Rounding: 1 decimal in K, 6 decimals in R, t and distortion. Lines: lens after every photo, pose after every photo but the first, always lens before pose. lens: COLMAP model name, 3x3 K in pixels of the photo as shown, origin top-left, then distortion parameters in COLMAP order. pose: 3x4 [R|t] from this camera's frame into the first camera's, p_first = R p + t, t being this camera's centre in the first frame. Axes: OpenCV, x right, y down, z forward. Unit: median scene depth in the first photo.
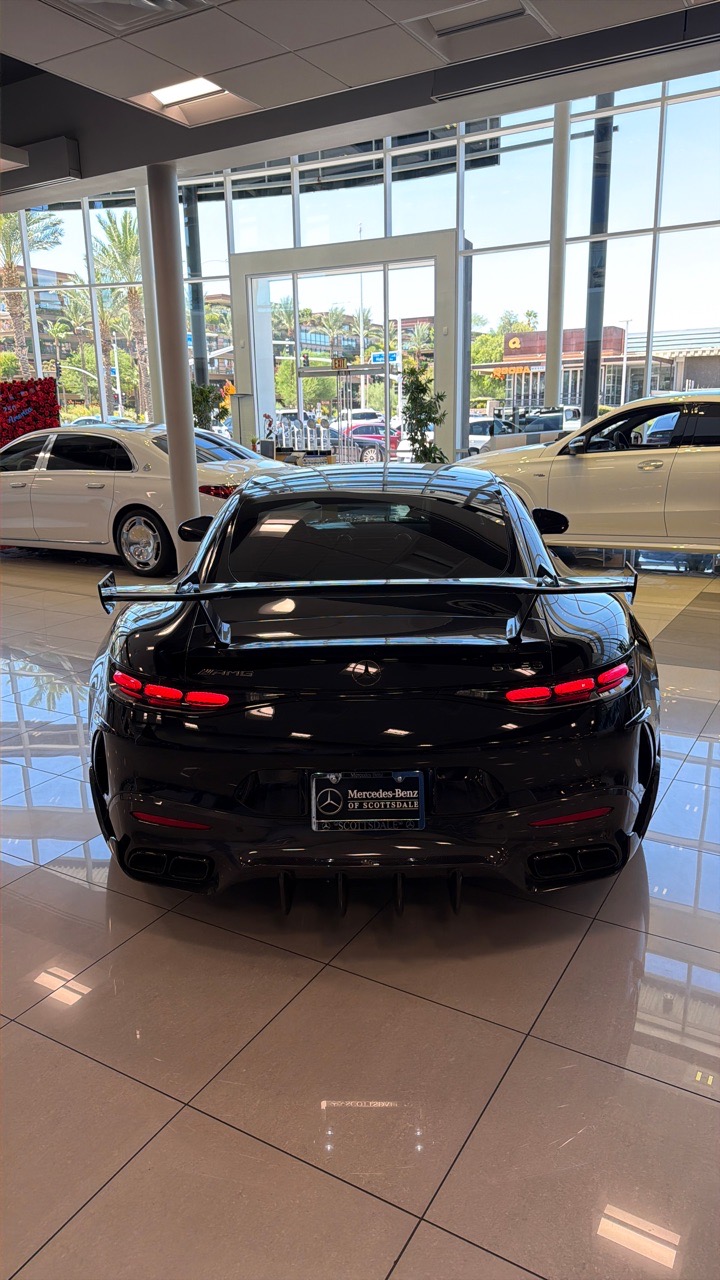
lens RADIAL K [[882.4, 0, 359.4], [0, 882.4, 646.6], [0, 0, 1]] dist [-0.001758, 0.020756]
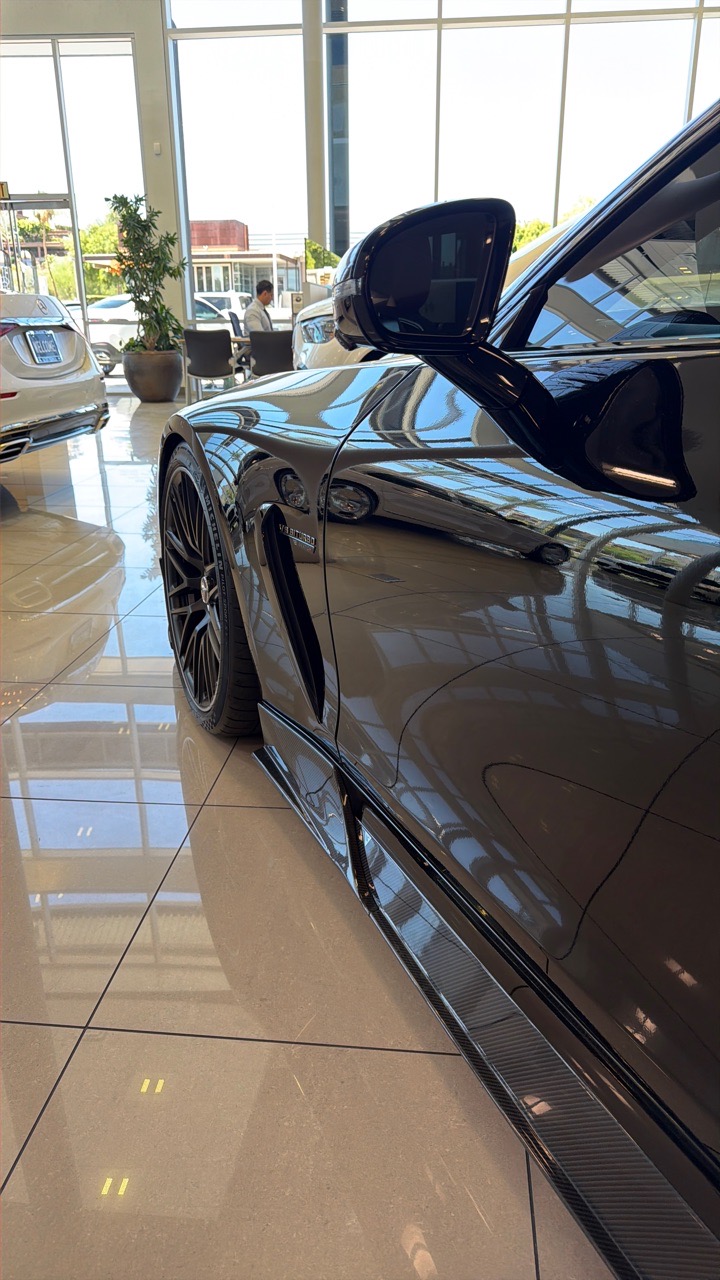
lens RADIAL K [[855.1, 0, 360.0], [0, 855.1, 640.0], [0, 0, 1]] dist [0.053691, -0.037579]
pose [[0.906917, -0.134280, 0.399337, -0.089761], [0.096814, 0.988906, 0.112657, -0.026307], [-0.410034, -0.063509, 0.909856, 0.269468]]
